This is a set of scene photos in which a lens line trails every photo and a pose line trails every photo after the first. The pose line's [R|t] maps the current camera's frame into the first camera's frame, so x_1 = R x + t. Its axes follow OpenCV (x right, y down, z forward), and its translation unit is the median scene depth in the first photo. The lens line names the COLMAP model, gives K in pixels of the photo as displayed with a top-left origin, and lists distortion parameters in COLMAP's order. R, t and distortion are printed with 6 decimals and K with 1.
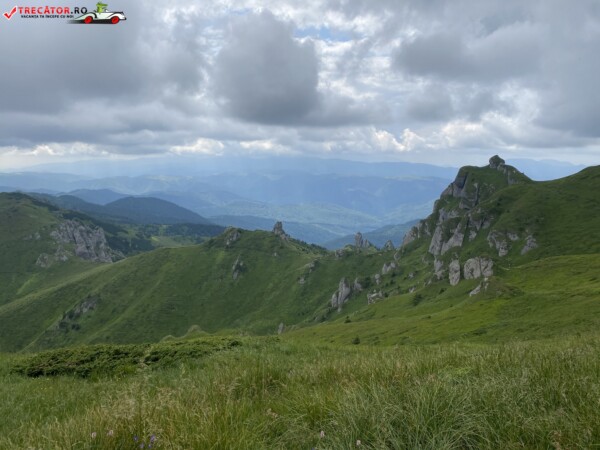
lens RADIAL K [[457.7, 0, 303.9], [0, 457.7, 223.2], [0, 0, 1]] dist [-0.011941, 0.013755]
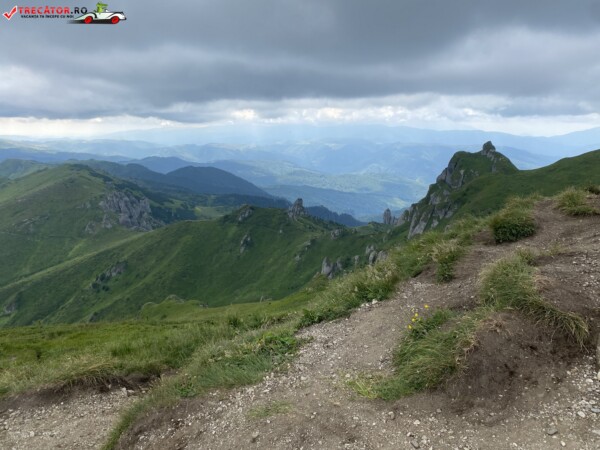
lens RADIAL K [[457.7, 0, 302.9], [0, 457.7, 225.3], [0, 0, 1]] dist [-0.011941, 0.013755]
pose [[0.988657, 0.033742, -0.146351, 0.144780], [-0.022860, 0.996891, 0.075408, -0.027275], [0.148440, -0.071207, 0.986354, -0.047652]]
